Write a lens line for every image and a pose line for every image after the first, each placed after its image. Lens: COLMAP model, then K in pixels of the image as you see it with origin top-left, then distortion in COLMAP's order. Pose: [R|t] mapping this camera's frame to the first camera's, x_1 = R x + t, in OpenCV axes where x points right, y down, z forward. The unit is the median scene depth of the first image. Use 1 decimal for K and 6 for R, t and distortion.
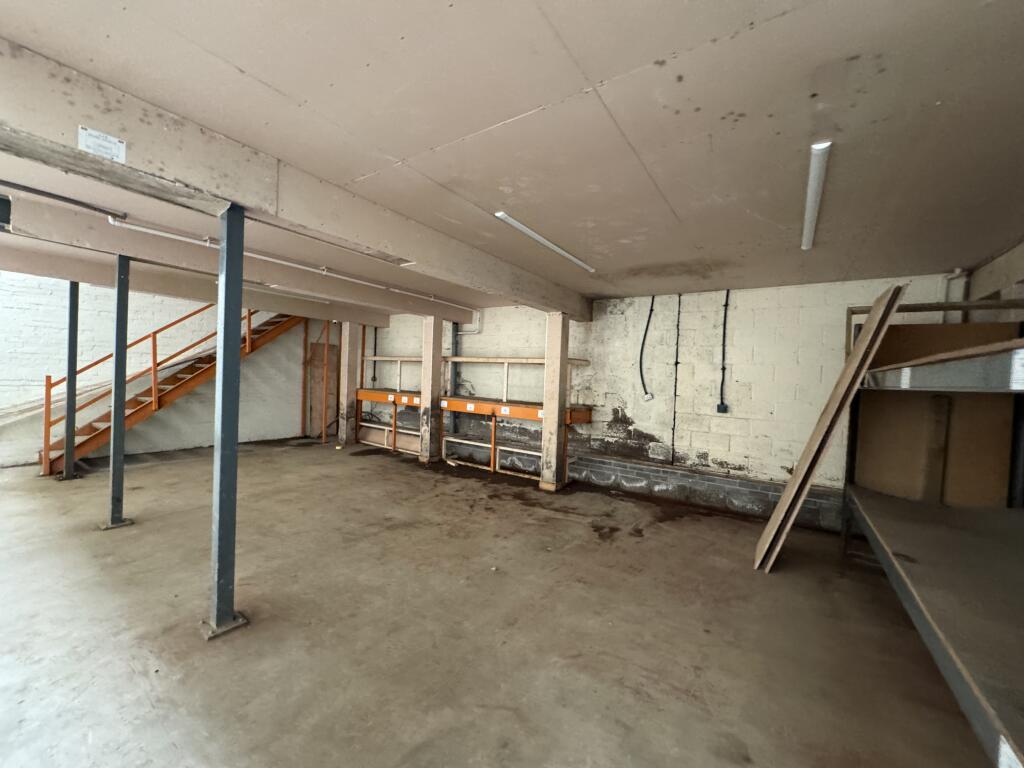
lens RADIAL K [[407.5, 0, 519.1], [0, 407.5, 384.2], [0, 0, 1]] dist [-0.004006, -0.000367]
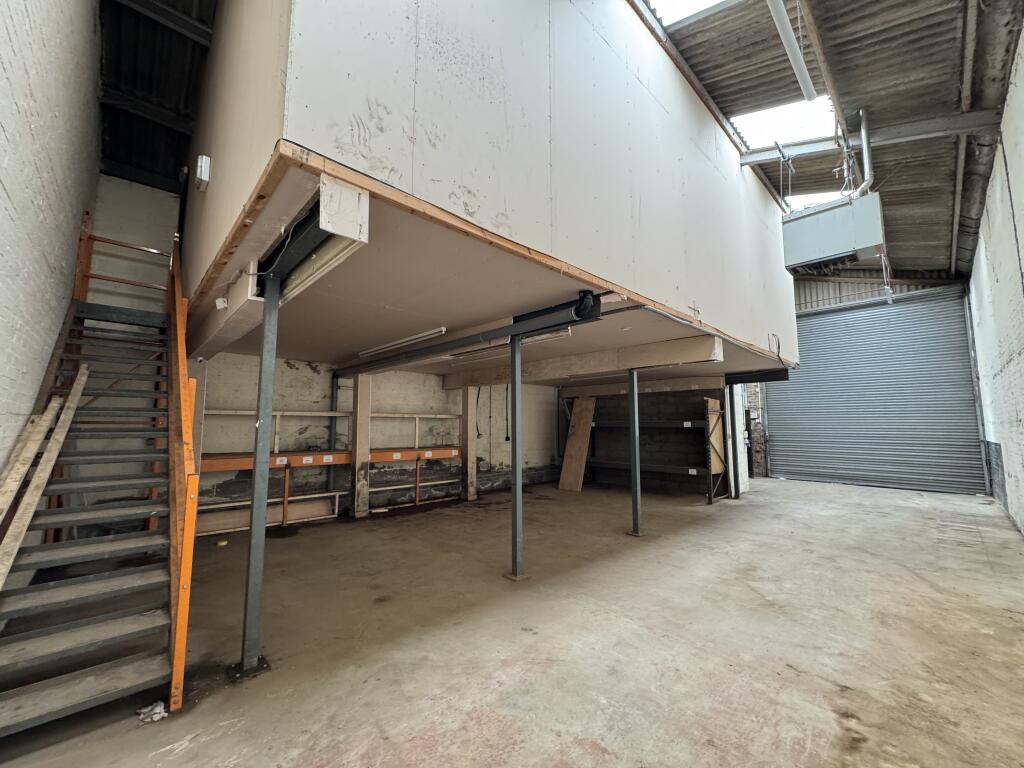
lens RADIAL K [[407.5, 0, 504.5], [0, 407.5, 385.3], [0, 0, 1]] dist [-0.004006, -0.000367]
pose [[0.225638, 0.054272, 0.972698, -1.195781], [0.027814, 0.997681, -0.062118, -0.065361], [-0.973814, 0.041071, 0.223605, 0.423277]]
